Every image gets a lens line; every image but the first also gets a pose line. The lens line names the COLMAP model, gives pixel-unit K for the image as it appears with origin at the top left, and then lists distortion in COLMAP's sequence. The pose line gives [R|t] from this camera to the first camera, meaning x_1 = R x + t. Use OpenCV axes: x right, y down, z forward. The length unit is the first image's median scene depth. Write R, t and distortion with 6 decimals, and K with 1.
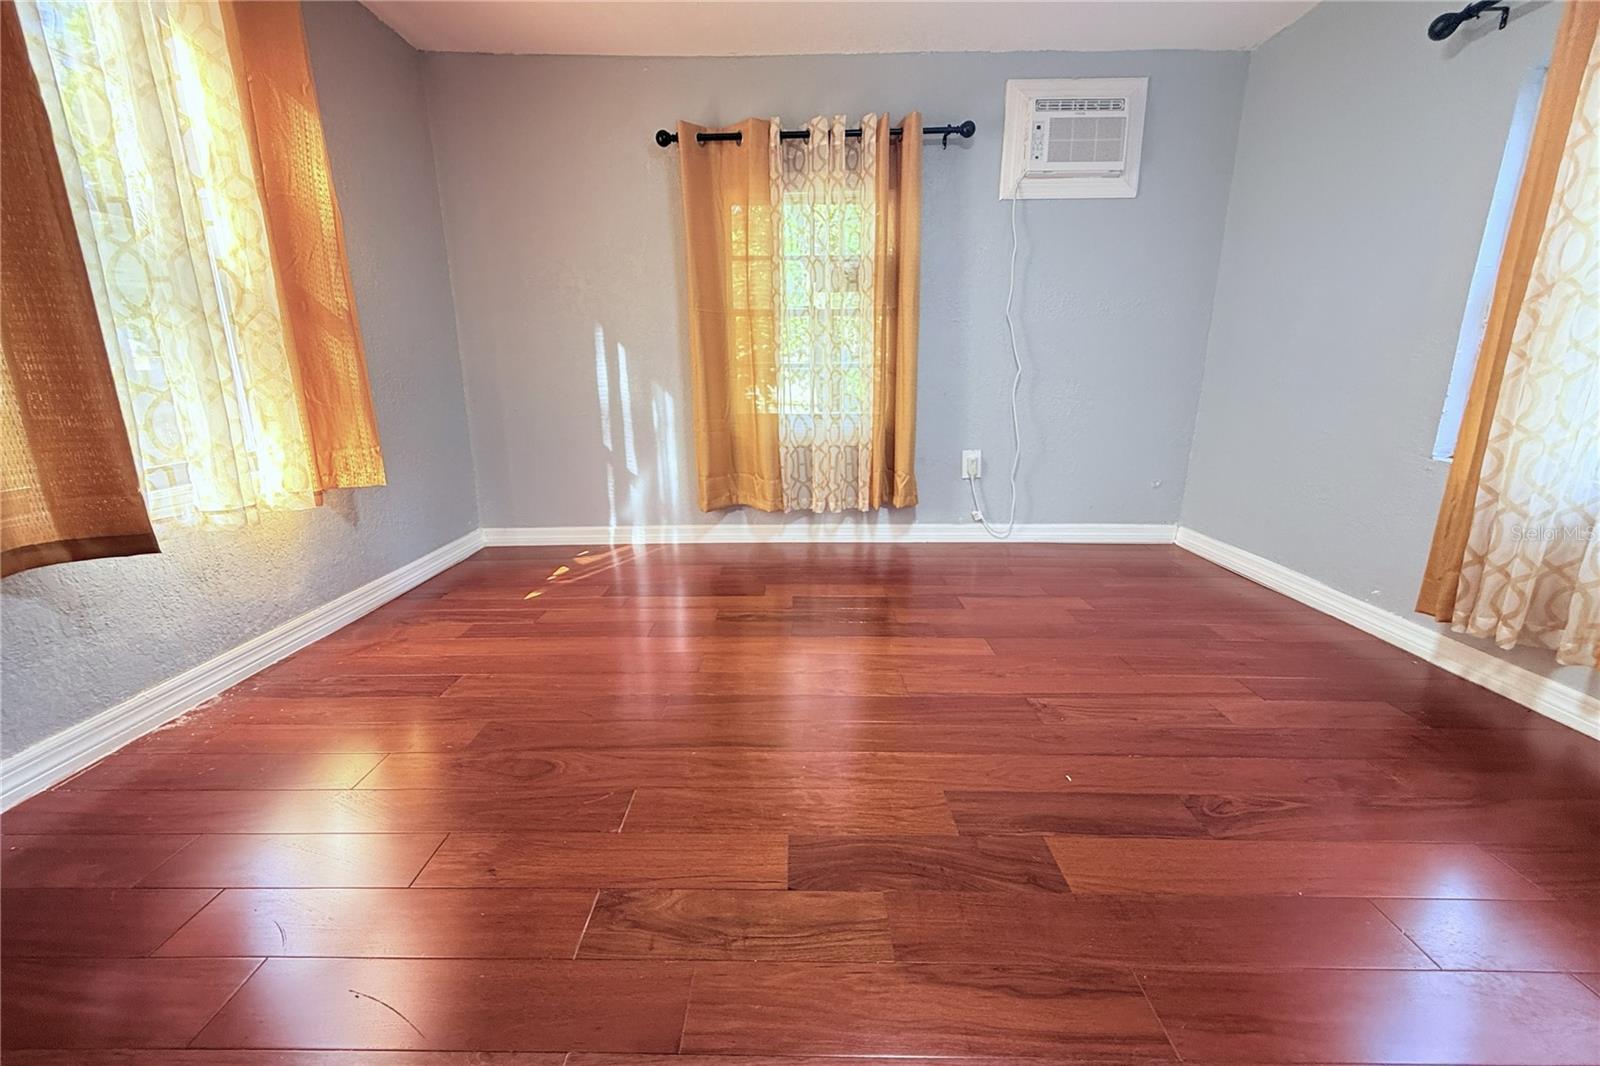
lens RADIAL K [[640.9, 0, 800.0], [0, 640.9, 533.0], [0, 0, 1]] dist [-0.000408, -0.000018]
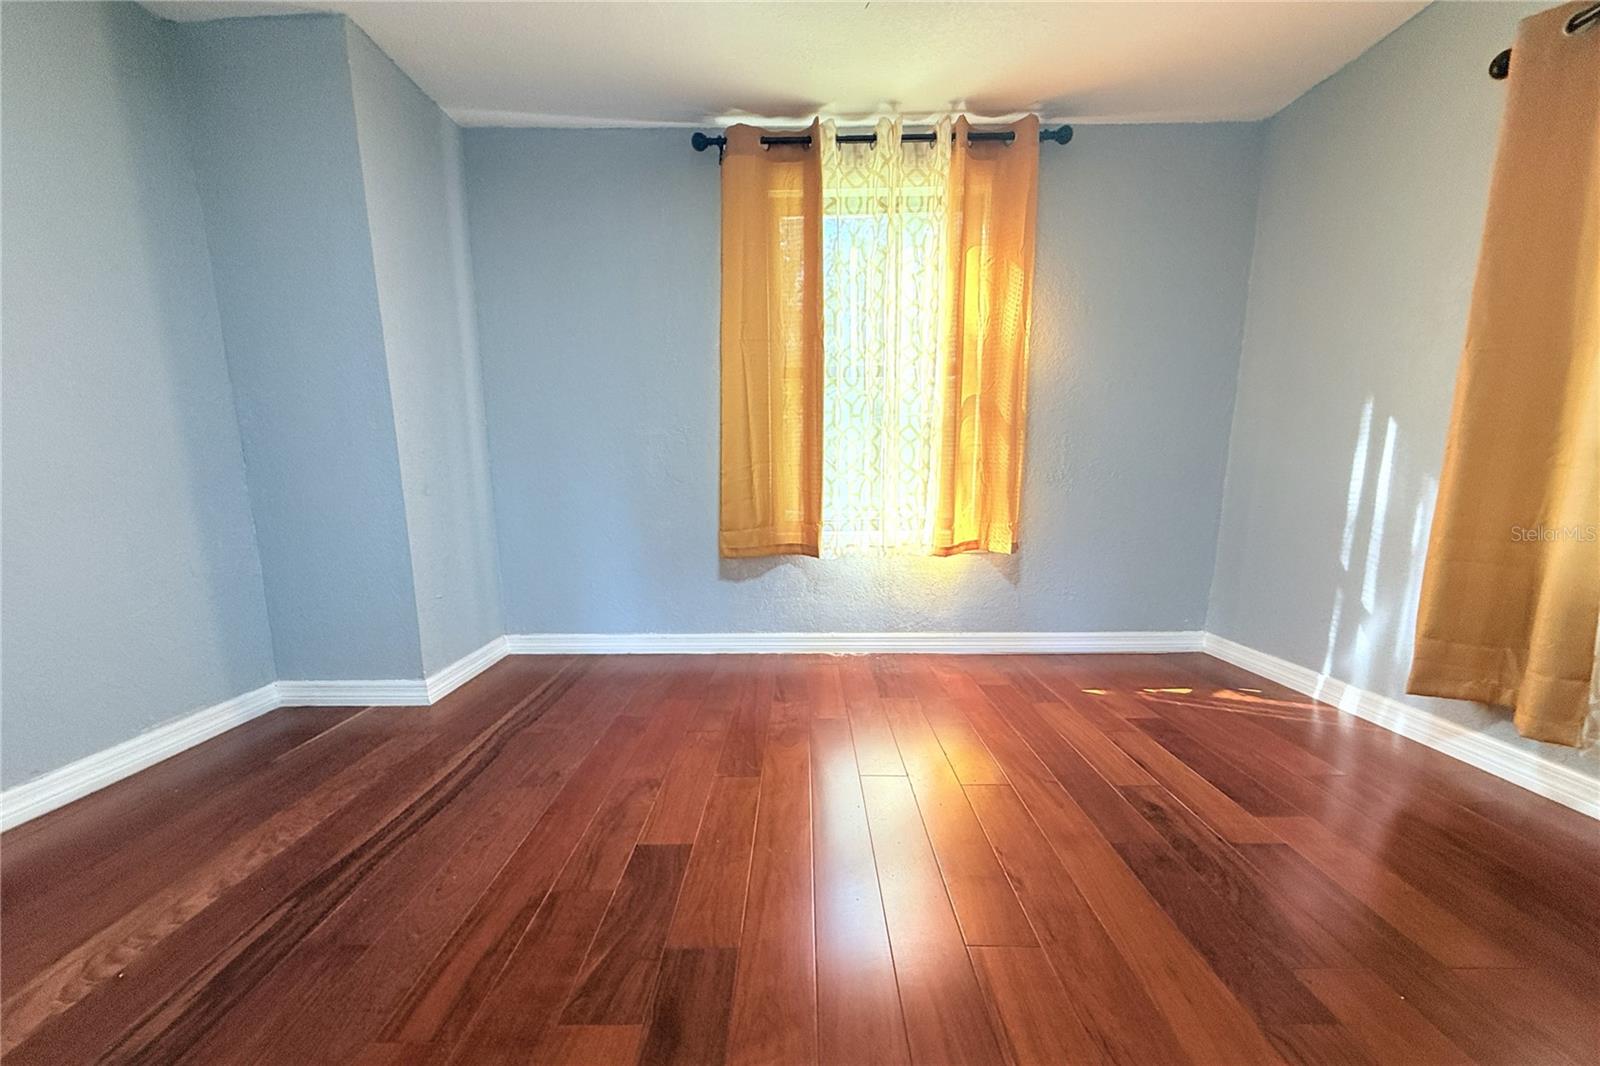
lens RADIAL K [[648.1, 0, 798.8], [0, 648.1, 596.4], [0, 0, 1]] dist [0.001513, 0.000235]
pose [[0.003562, 0.194500, -0.980896, 0.473152], [-0.237603, 0.952976, 0.188101, -0.108476], [0.971356, 0.232394, 0.049608, 0.451015]]
